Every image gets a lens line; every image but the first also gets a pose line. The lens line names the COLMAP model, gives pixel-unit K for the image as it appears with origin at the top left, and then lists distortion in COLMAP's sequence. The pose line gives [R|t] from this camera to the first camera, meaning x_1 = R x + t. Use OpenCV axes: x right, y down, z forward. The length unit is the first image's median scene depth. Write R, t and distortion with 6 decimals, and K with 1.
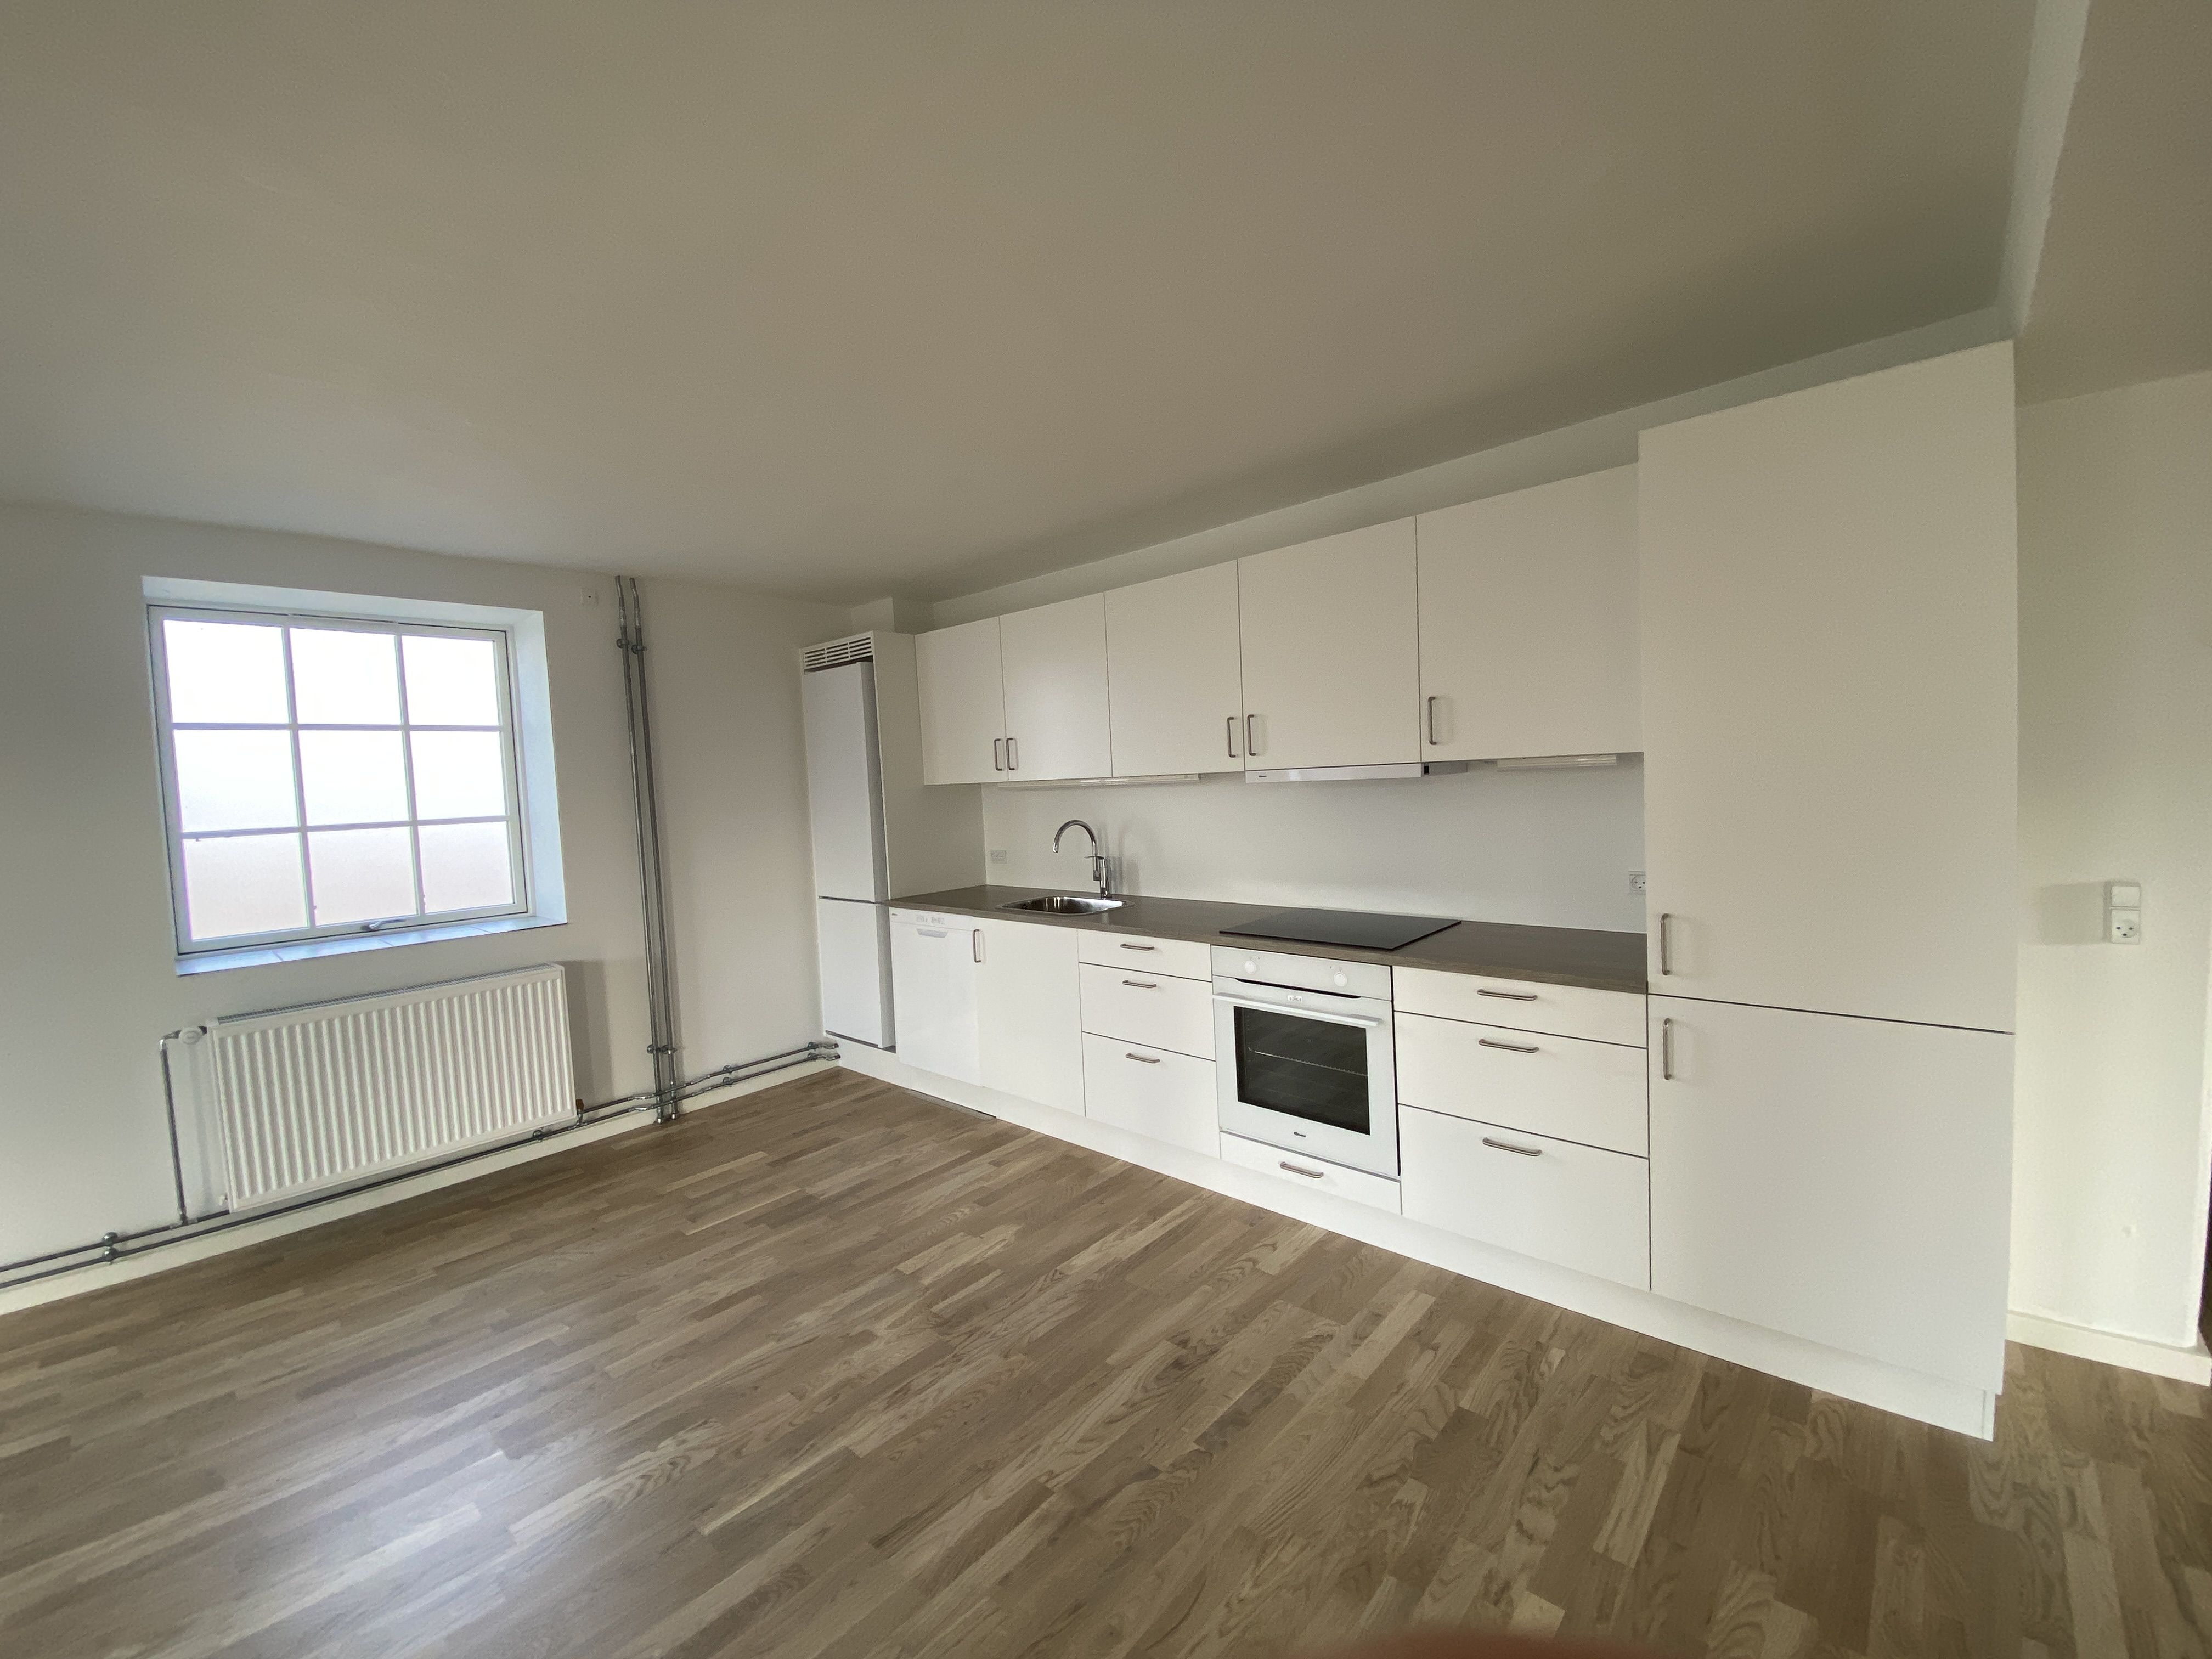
lens RADIAL K [[885.9, 0, 1106.0], [0, 885.9, 829.5], [0, 0, 1]] dist [0.001392, -0.000128]
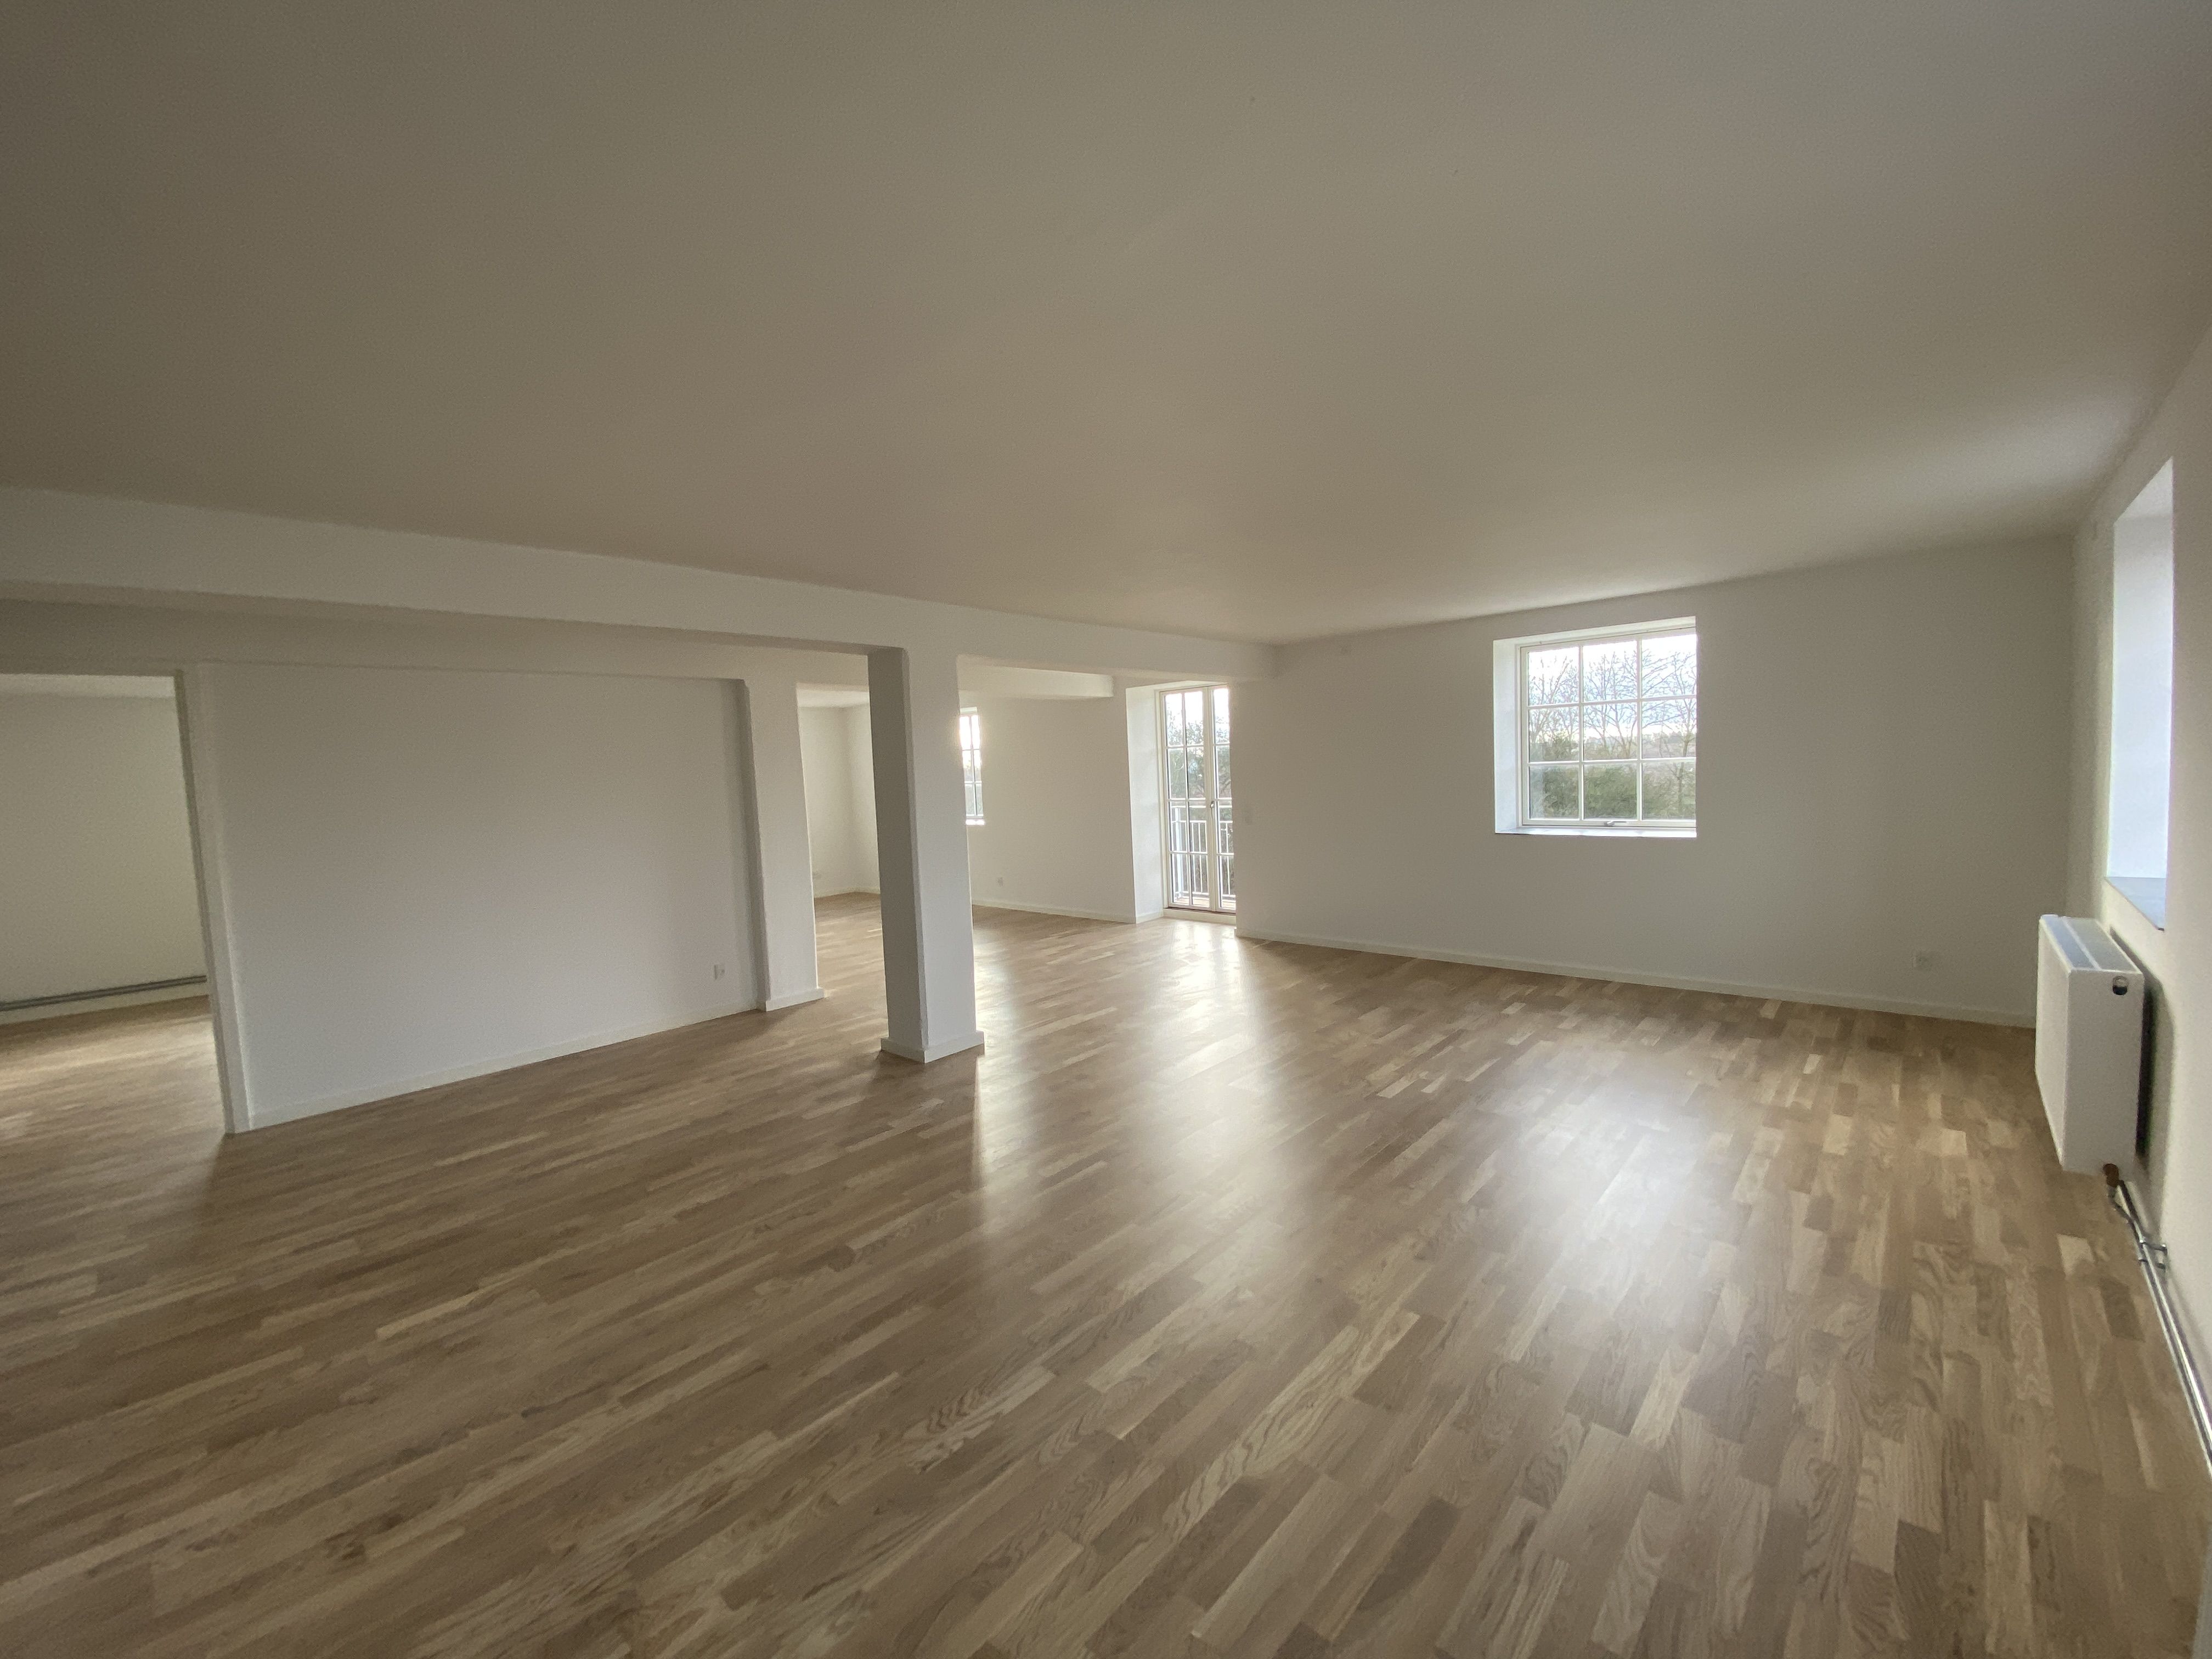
lens RADIAL K [[896.4, 0, 1106.0], [0, 896.4, 829.5], [0, 0, 1]] dist [0.010776, -0.015252]
pose [[-0.995289, 0.094783, 0.020381, -0.563800], [0.096673, 0.986143, 0.134820, -0.089242], [-0.007320, 0.136156, -0.990660, 1.434500]]
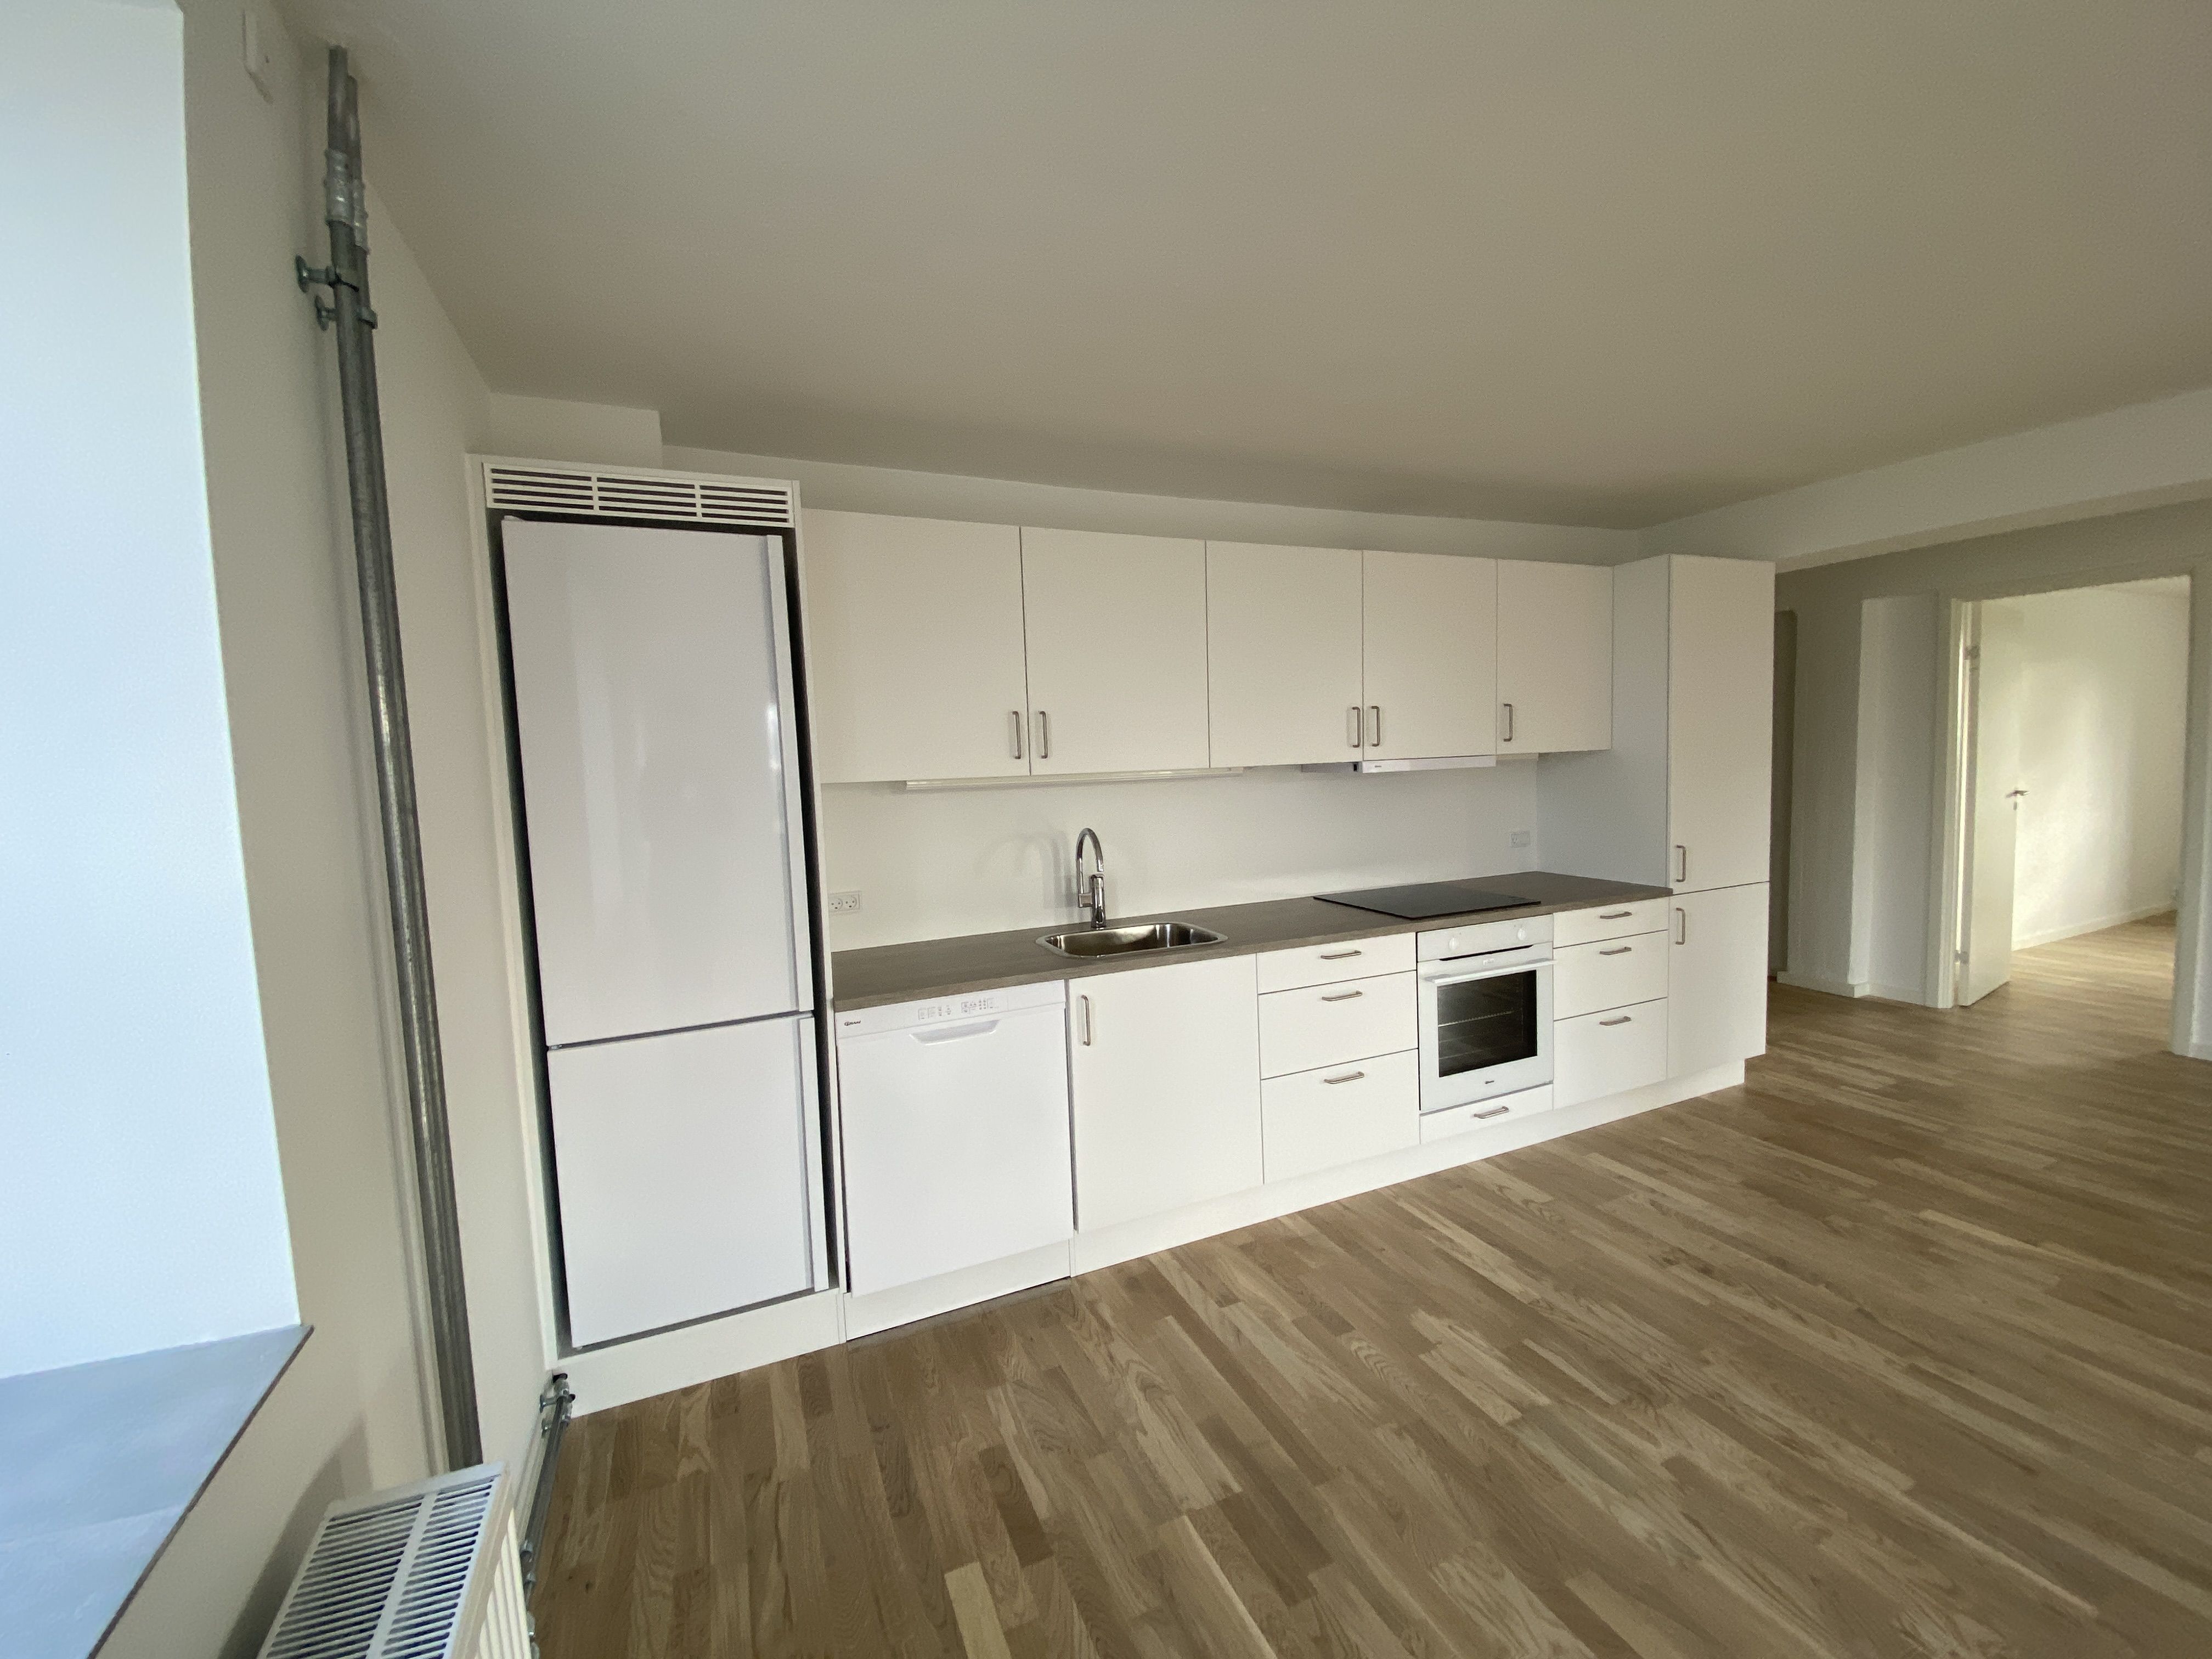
lens RADIAL K [[896.4, 0, 1106.0], [0, 896.4, 829.5], [0, 0, 1]] dist [0.010776, -0.015252]
pose [[0.415783, -0.038531, 0.908647, -1.029661], [0.073287, 0.997272, 0.008754, -0.022134], [-0.906506, 0.062952, 0.417473, 0.964599]]
